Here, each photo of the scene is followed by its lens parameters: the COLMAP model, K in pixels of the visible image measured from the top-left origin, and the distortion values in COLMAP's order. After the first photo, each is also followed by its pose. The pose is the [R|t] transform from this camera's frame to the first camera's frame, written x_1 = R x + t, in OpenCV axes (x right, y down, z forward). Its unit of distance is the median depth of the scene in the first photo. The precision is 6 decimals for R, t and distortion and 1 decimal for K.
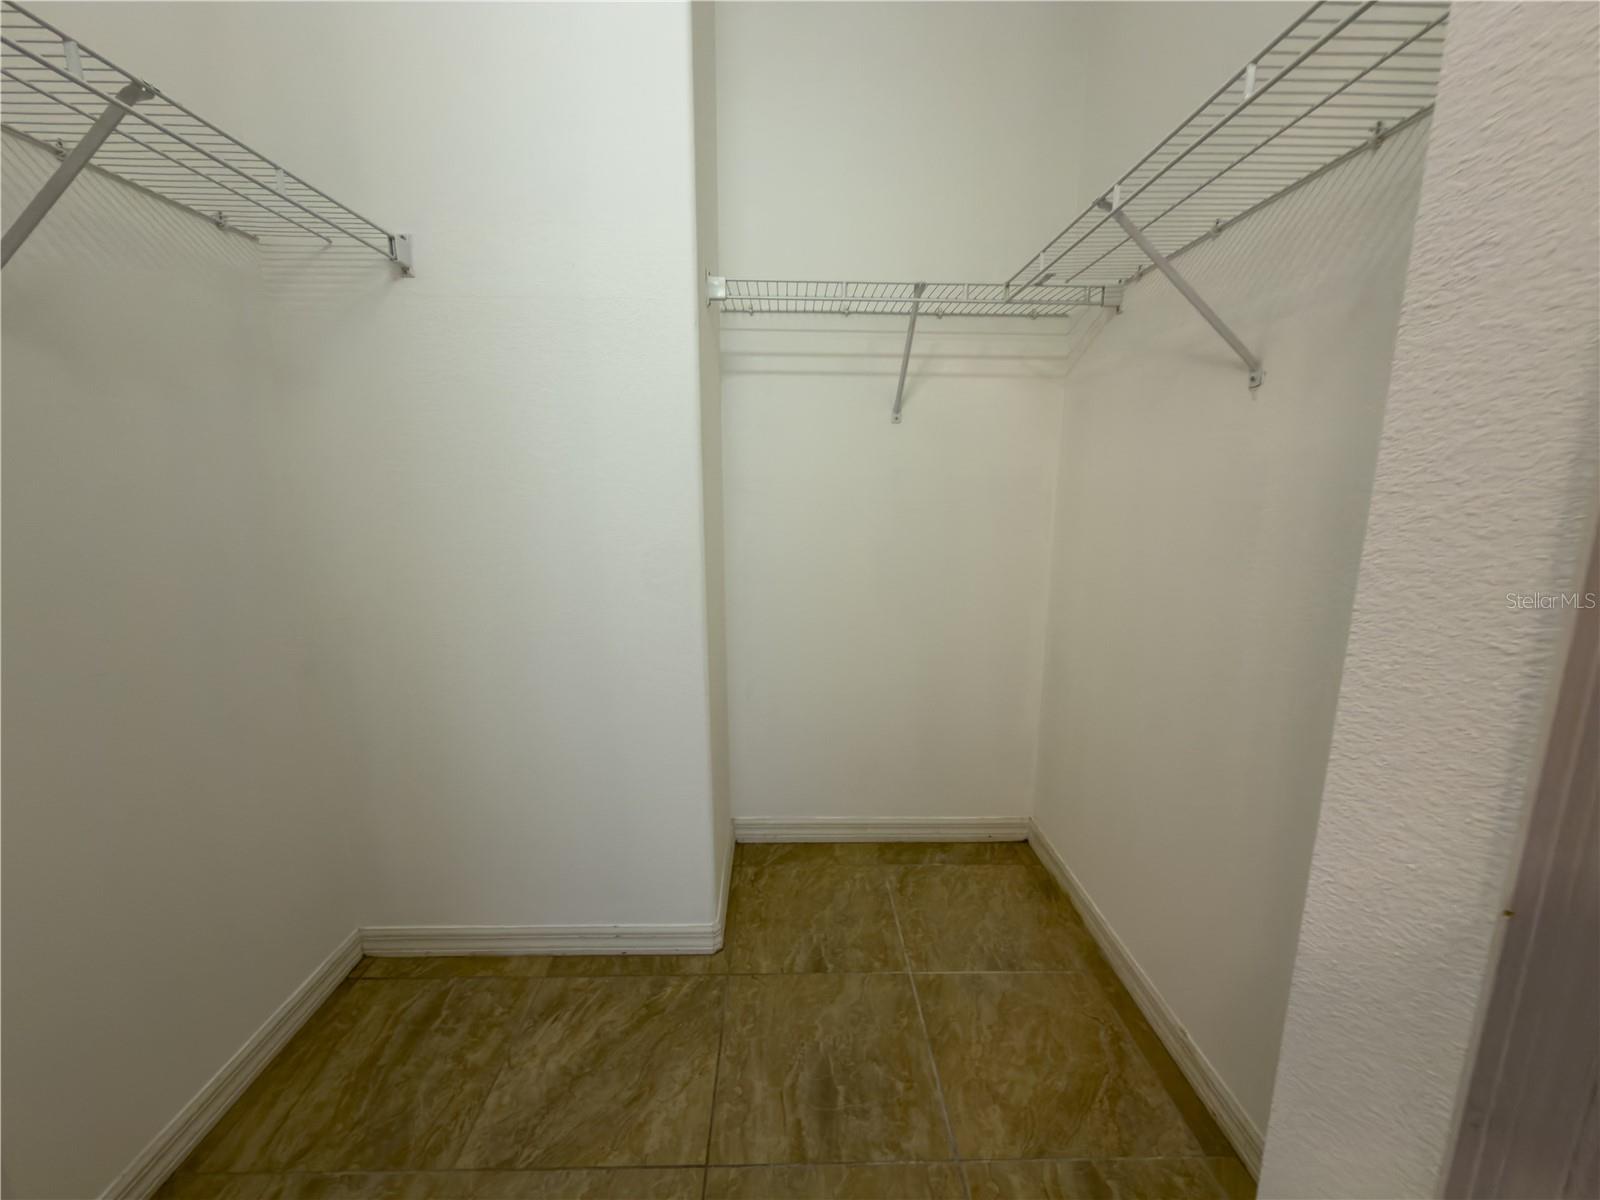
lens RADIAL K [[641.5, 0, 803.1], [0, 641.5, 600.3], [0, 0, 1]] dist [-0.003525, 0.000278]
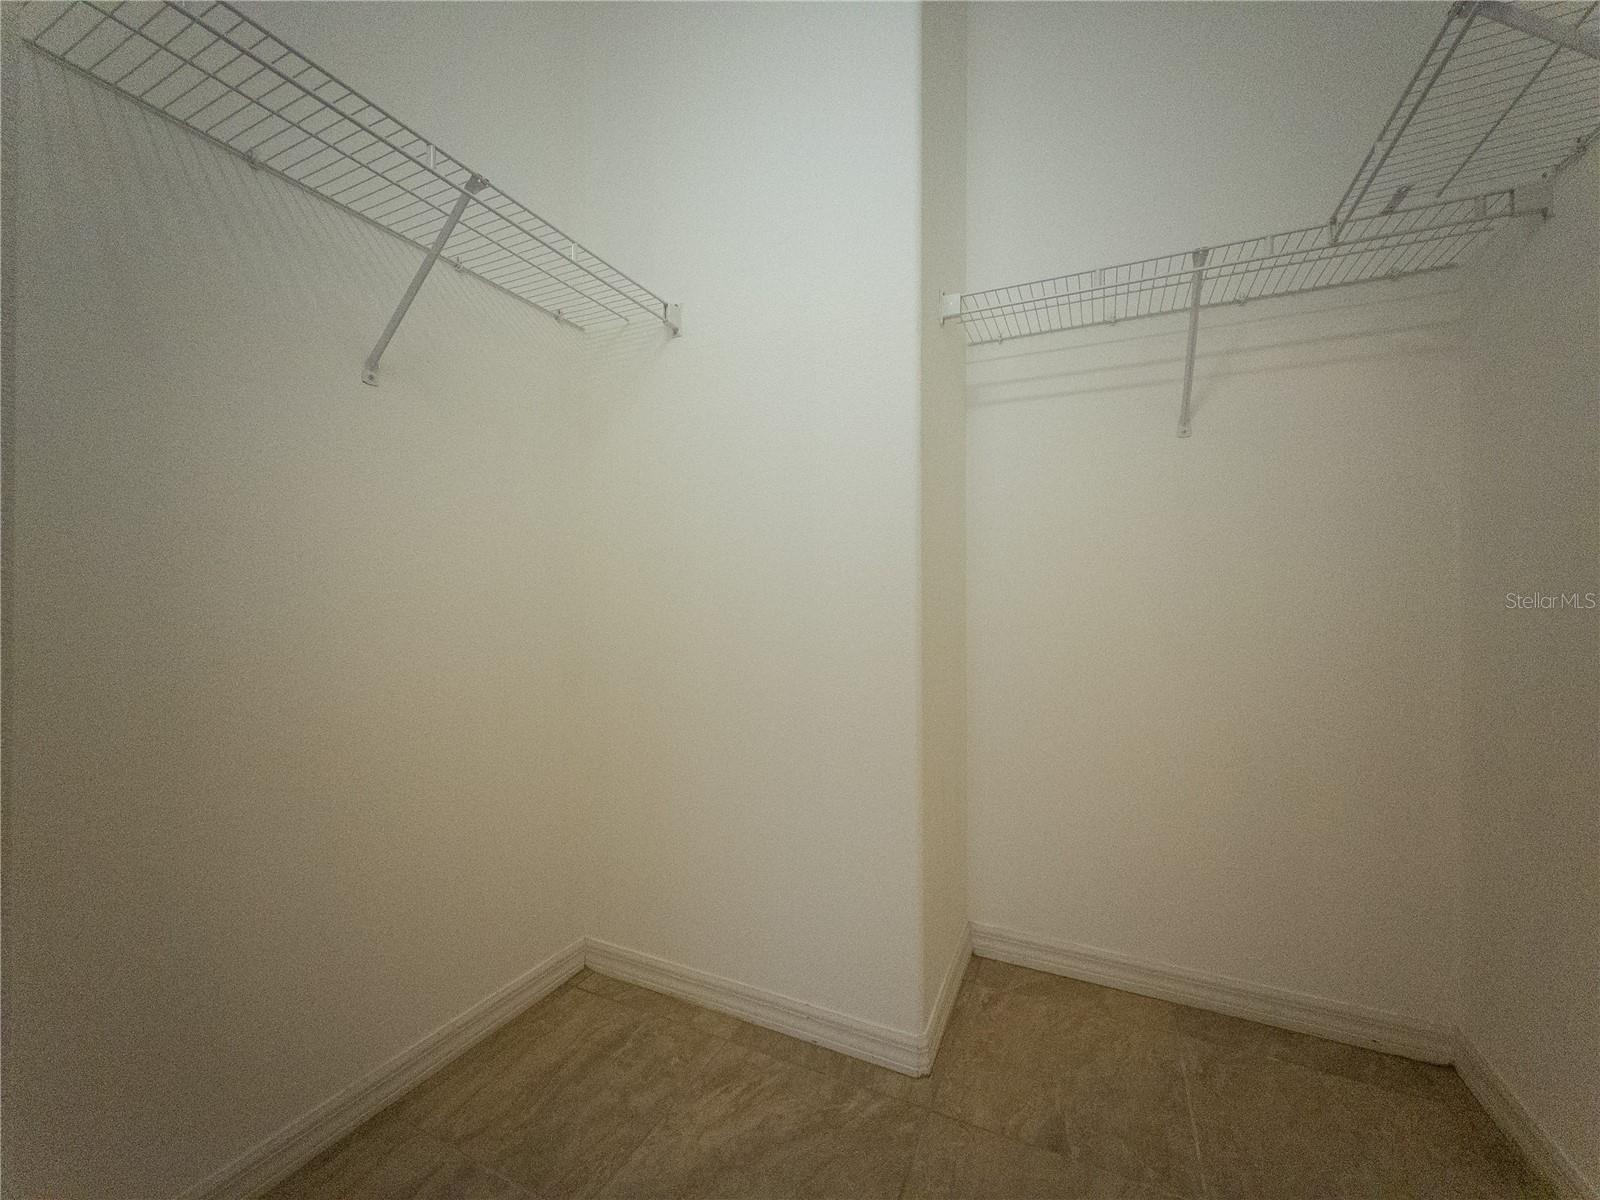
lens RADIAL K [[641.5, 0, 799.3], [0, 641.5, 597.9], [0, 0, 1]] dist [-0.003525, 0.000278]
pose [[0.892849, -0.003030, -0.450346, 0.090516], [-0.082433, 0.981984, -0.170038, 0.121358], [0.442748, 0.188942, 0.876513, 0.137469]]
